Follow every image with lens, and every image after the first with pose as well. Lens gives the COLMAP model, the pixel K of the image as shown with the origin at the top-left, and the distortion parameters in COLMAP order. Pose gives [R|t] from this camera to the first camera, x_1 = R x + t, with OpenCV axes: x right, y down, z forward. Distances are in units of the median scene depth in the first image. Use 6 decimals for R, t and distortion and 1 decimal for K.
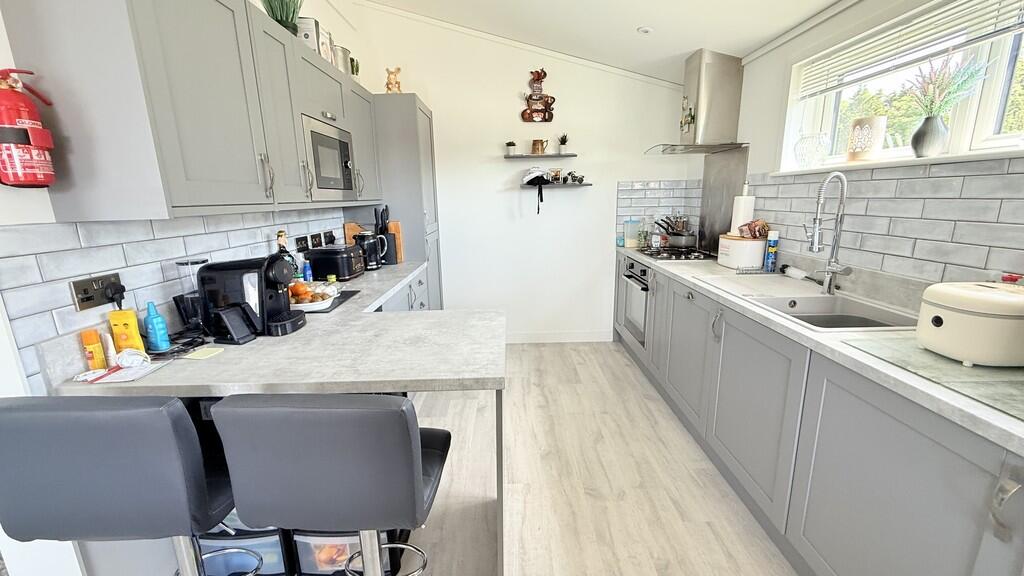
lens RADIAL K [[408.7, 0, 511.4], [0, 408.7, 286.1], [0, 0, 1]] dist [0.000026, 0.000357]
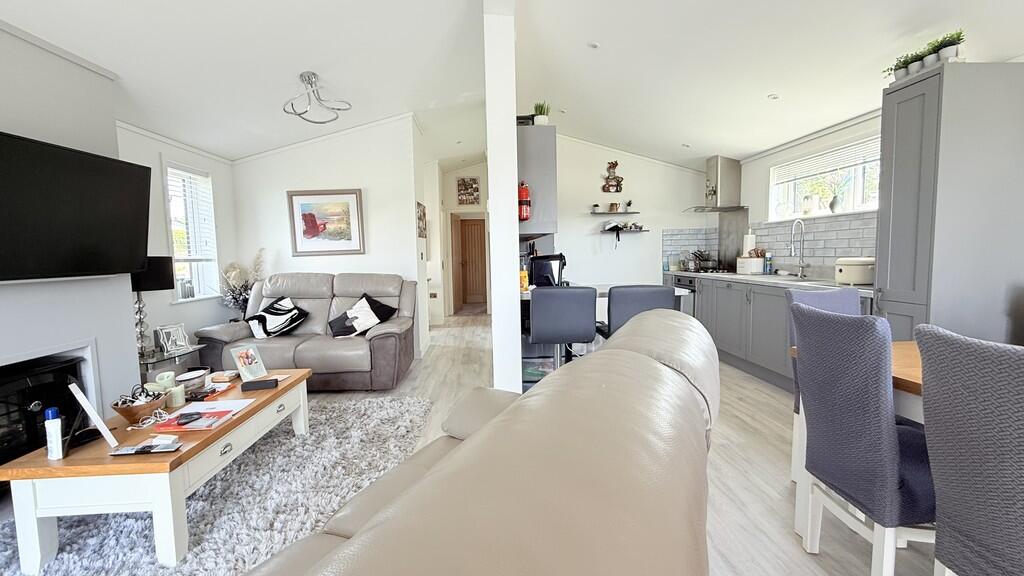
lens RADIAL K [[408.7, 0, 510.7], [0, 408.7, 286.9], [0, 0, 1]] dist [0.000026, 0.000357]
pose [[0.998705, -0.002046, 0.050840, -0.523211], [0.008925, 0.990745, -0.135445, 0.220512], [-0.050092, 0.135723, 0.989480, -0.635391]]
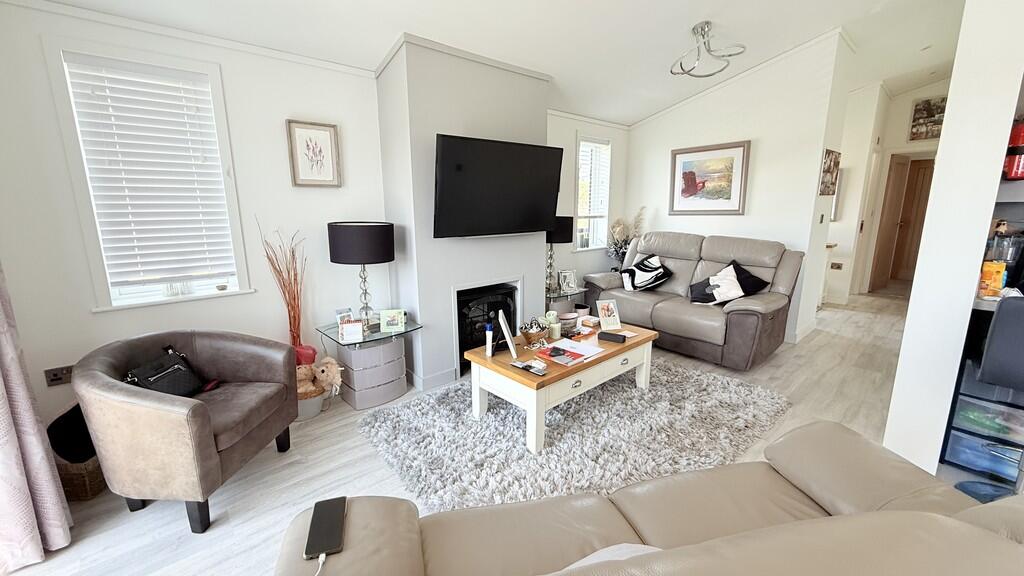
lens RADIAL K [[408.7, 0, 509.6], [0, 408.7, 287.2], [0, 0, 1]] dist [0.000026, 0.000357]
pose [[0.666827, 0.164268, -0.726882, -0.427794], [-0.169594, 0.983259, 0.066625, 0.113546], [0.725658, 0.078848, 0.683523, -0.573307]]
